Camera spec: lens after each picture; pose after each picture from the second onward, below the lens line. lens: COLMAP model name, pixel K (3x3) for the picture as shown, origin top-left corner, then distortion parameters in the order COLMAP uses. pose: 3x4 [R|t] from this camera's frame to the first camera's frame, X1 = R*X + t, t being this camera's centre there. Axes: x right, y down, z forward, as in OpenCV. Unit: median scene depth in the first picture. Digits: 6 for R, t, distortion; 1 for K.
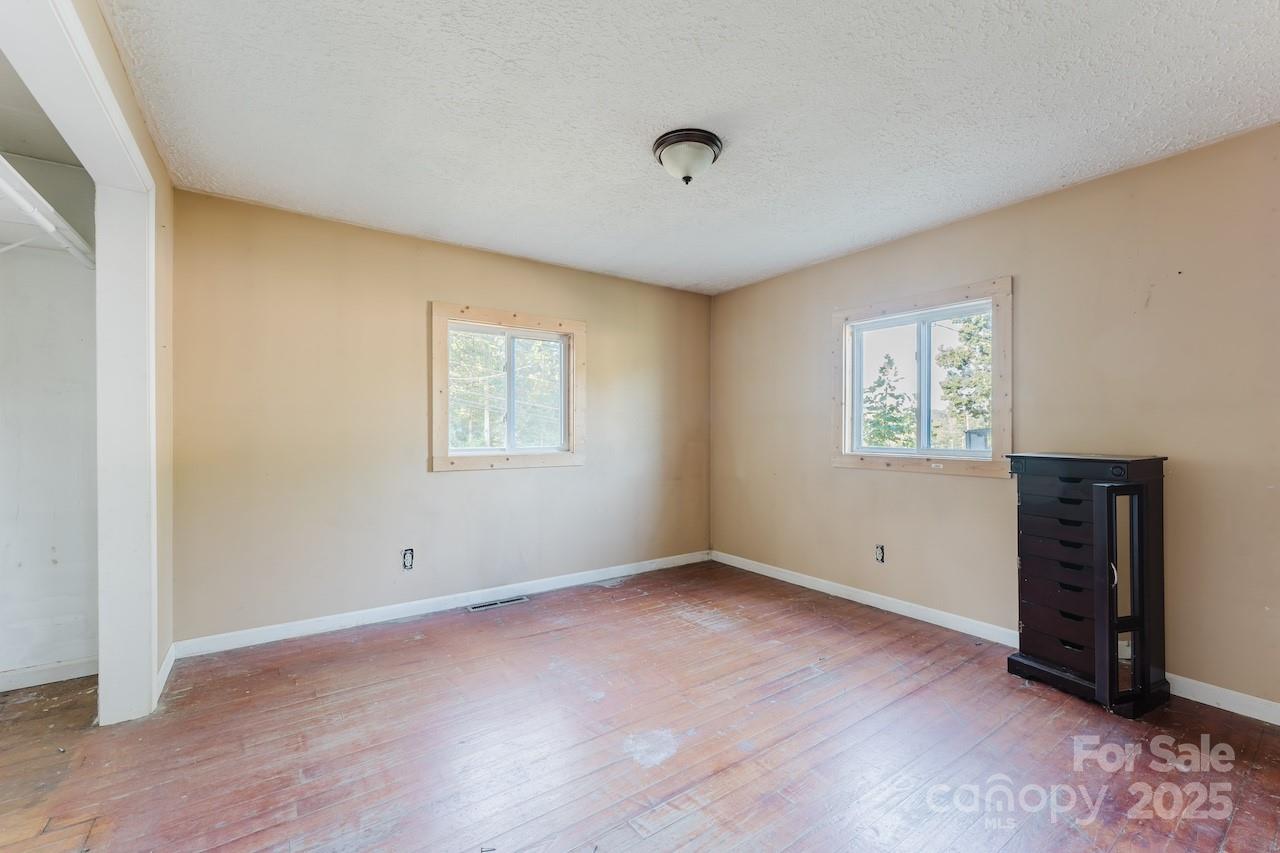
lens RADIAL K [[527.6, 0, 641.0], [0, 527.6, 427.1], [0, 0, 1]] dist [-0.004315, 0.000169]
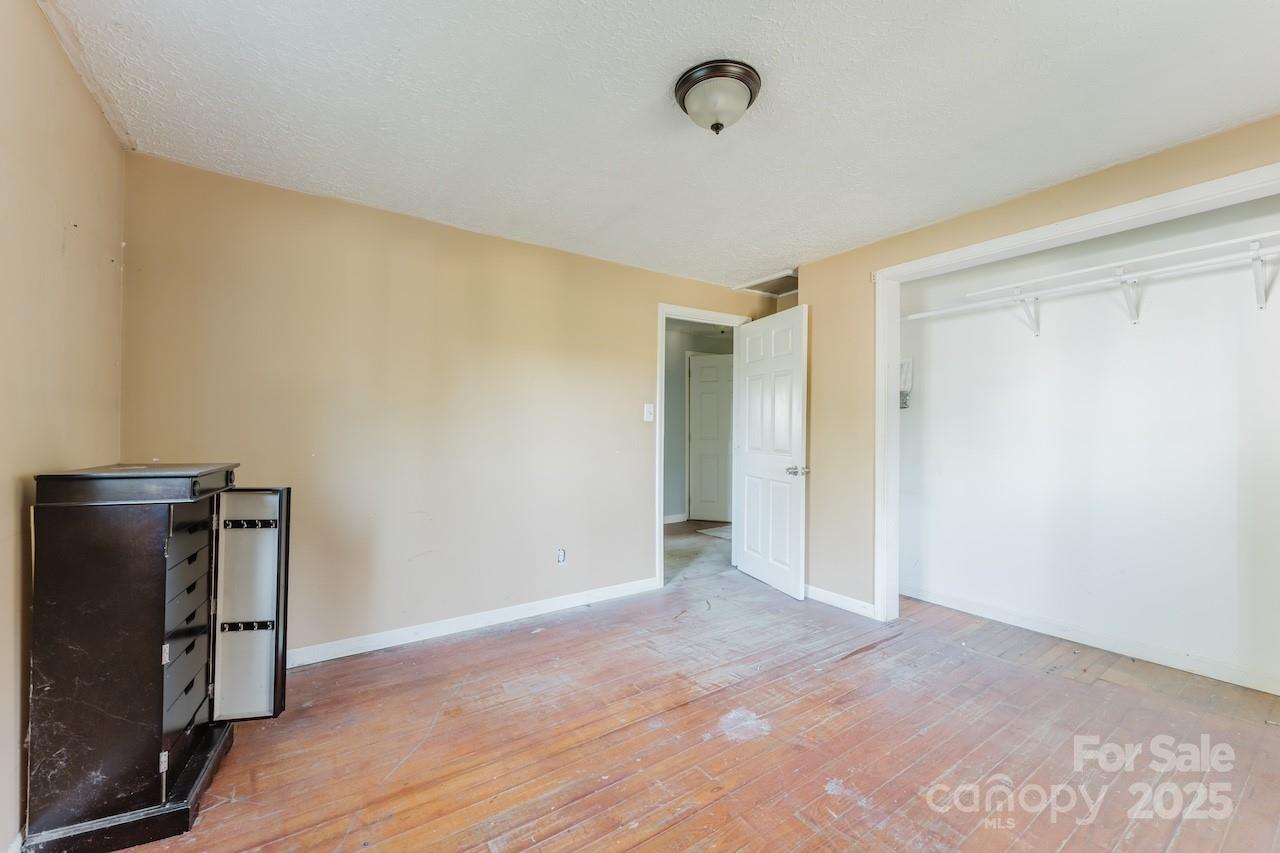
lens RADIAL K [[527.6, 0, 640.5], [0, 527.6, 426.9], [0, 0, 1]] dist [-0.004315, 0.000169]
pose [[-0.999991, -0.003736, 0.001994, 0.235875], [-0.003756, 0.999943, -0.009988, 0.005047], [-0.001957, -0.009996, -0.999948, 2.132465]]
